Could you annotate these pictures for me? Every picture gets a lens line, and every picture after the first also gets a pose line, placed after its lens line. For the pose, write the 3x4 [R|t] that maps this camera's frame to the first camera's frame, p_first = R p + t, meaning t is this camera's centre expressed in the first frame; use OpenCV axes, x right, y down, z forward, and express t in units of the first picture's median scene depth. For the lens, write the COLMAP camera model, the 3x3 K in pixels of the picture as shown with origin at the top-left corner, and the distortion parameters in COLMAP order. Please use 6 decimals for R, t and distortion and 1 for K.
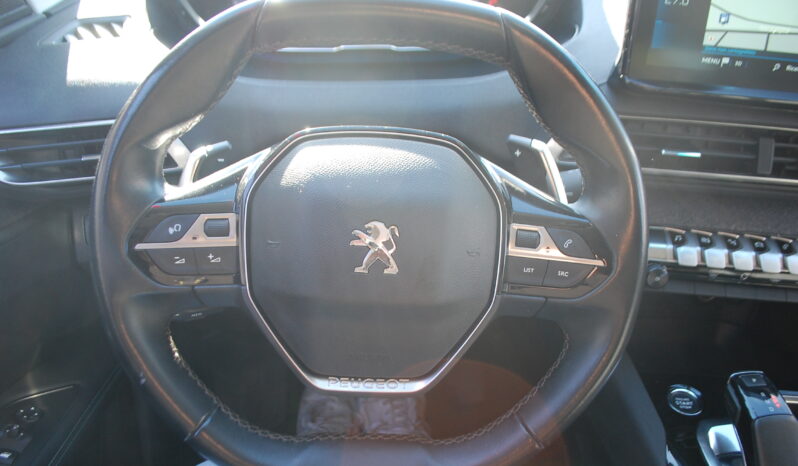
lens RADIAL K [[652.7, 0, 399.0], [0, 652.7, 233.0], [0, 0, 1]] dist [-0.094767, 0.008851]
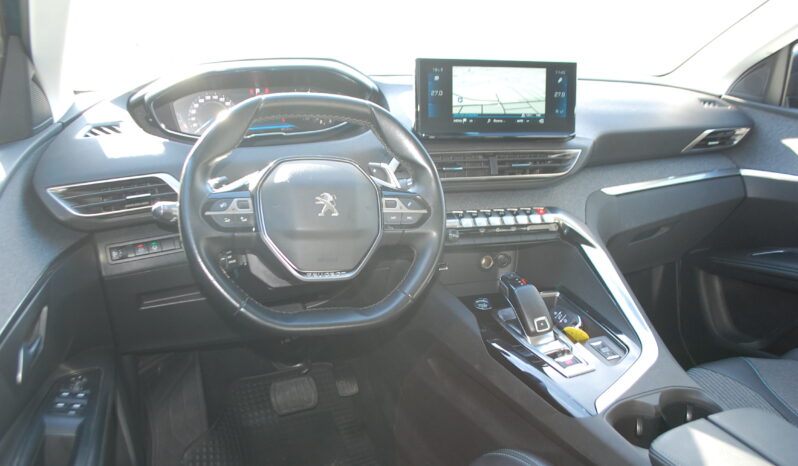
lens RADIAL K [[652.7, 0, 399.0], [0, 652.7, 233.0], [0, 0, 1]] dist [-0.094767, 0.008851]
pose [[0.930531, -0.107805, 0.349987, -0.437892], [0.189215, 0.959773, -0.207443, 0.460537], [-0.313544, 0.259255, 0.913497, -0.724911]]
